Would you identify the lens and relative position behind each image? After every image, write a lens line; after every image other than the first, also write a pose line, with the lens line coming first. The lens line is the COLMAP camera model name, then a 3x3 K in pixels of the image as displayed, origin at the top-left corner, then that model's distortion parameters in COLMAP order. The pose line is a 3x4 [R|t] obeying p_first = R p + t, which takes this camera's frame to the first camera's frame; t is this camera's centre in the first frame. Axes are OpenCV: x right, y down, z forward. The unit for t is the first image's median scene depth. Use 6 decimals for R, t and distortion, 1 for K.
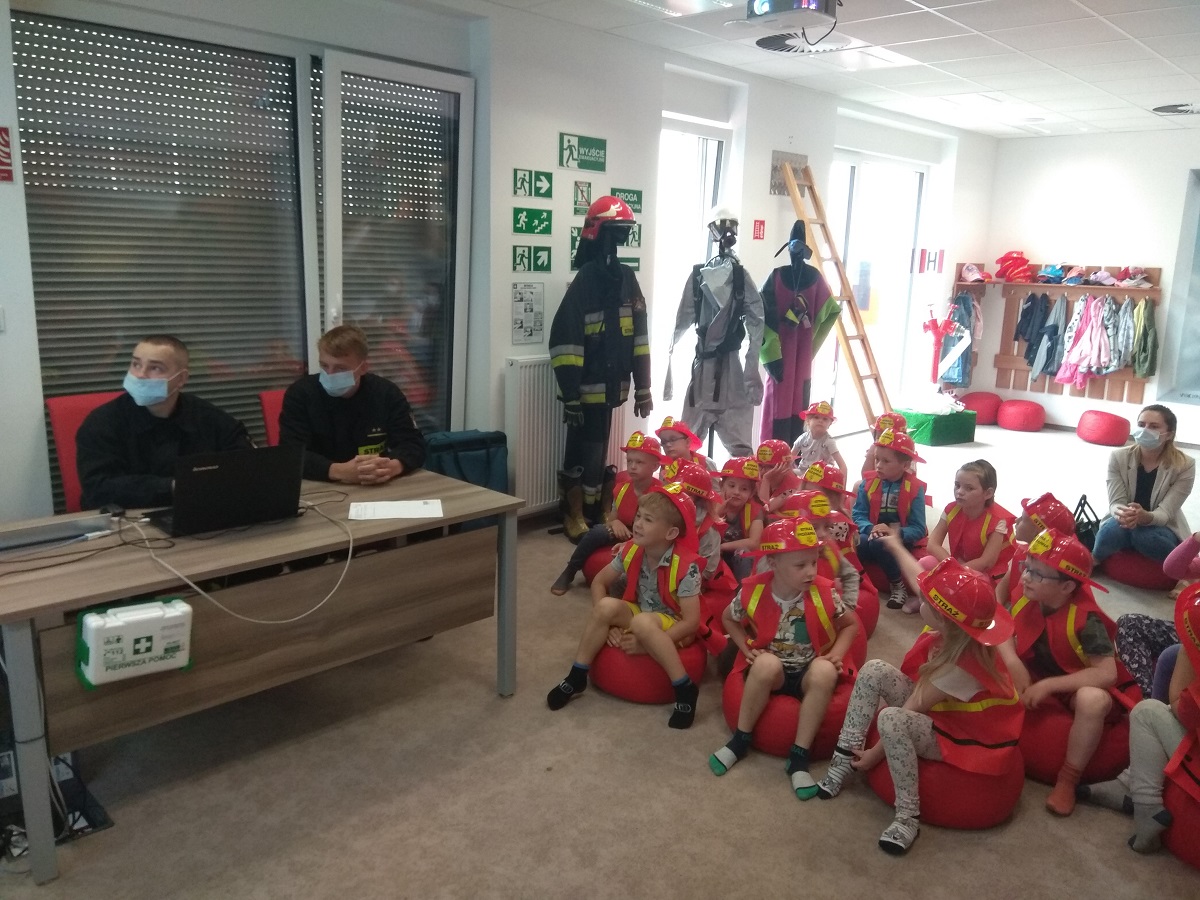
lens RADIAL K [[910.2, 0, 600.0], [0, 910.2, 450.0], [0, 0, 1]] dist [0.053373, -0.105449]
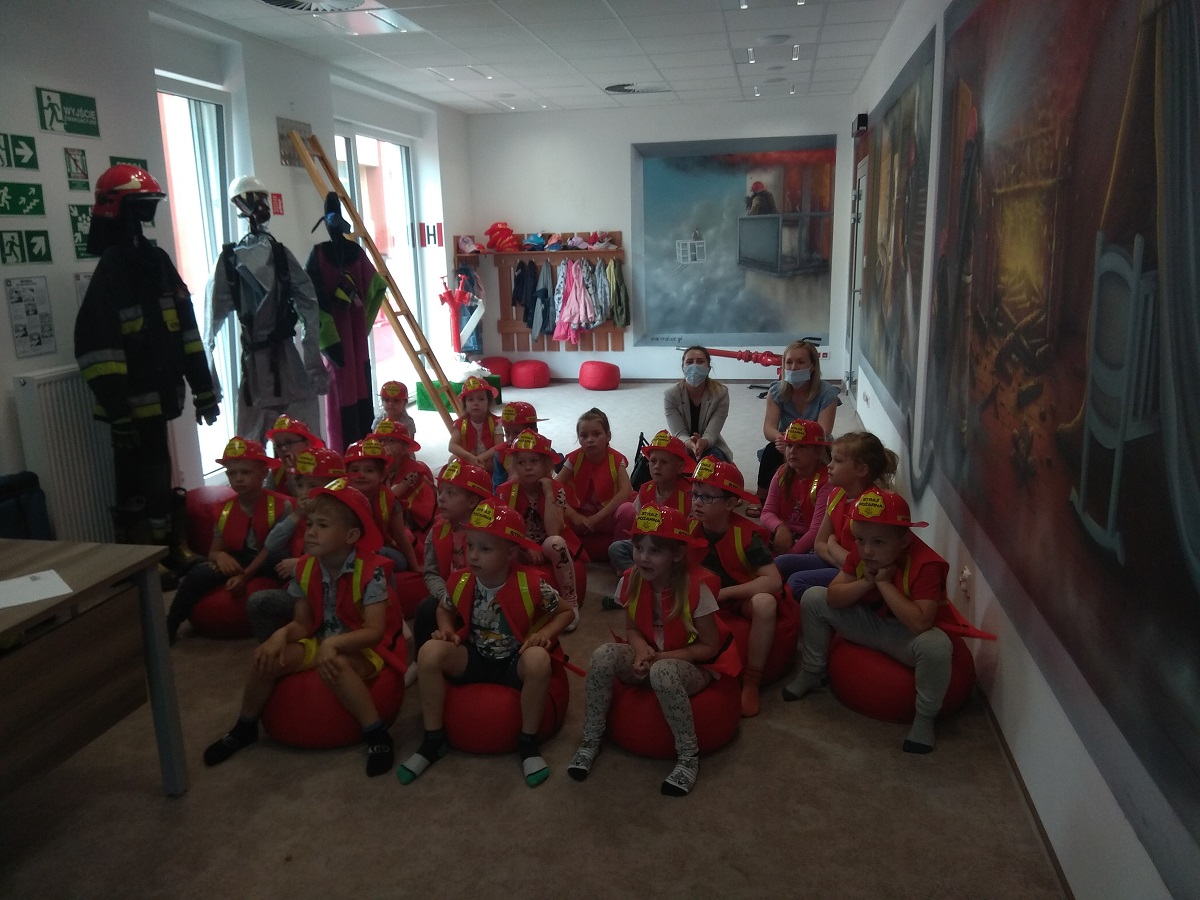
lens RADIAL K [[910.2, 0, 600.0], [0, 910.2, 450.0], [0, 0, 1]] dist [0.053373, -0.105449]
pose [[0.837119, -0.169216, 0.520189, -0.083472], [0.159808, 0.985118, 0.063283, -0.007846], [-0.523156, 0.030155, 0.851703, 0.071306]]
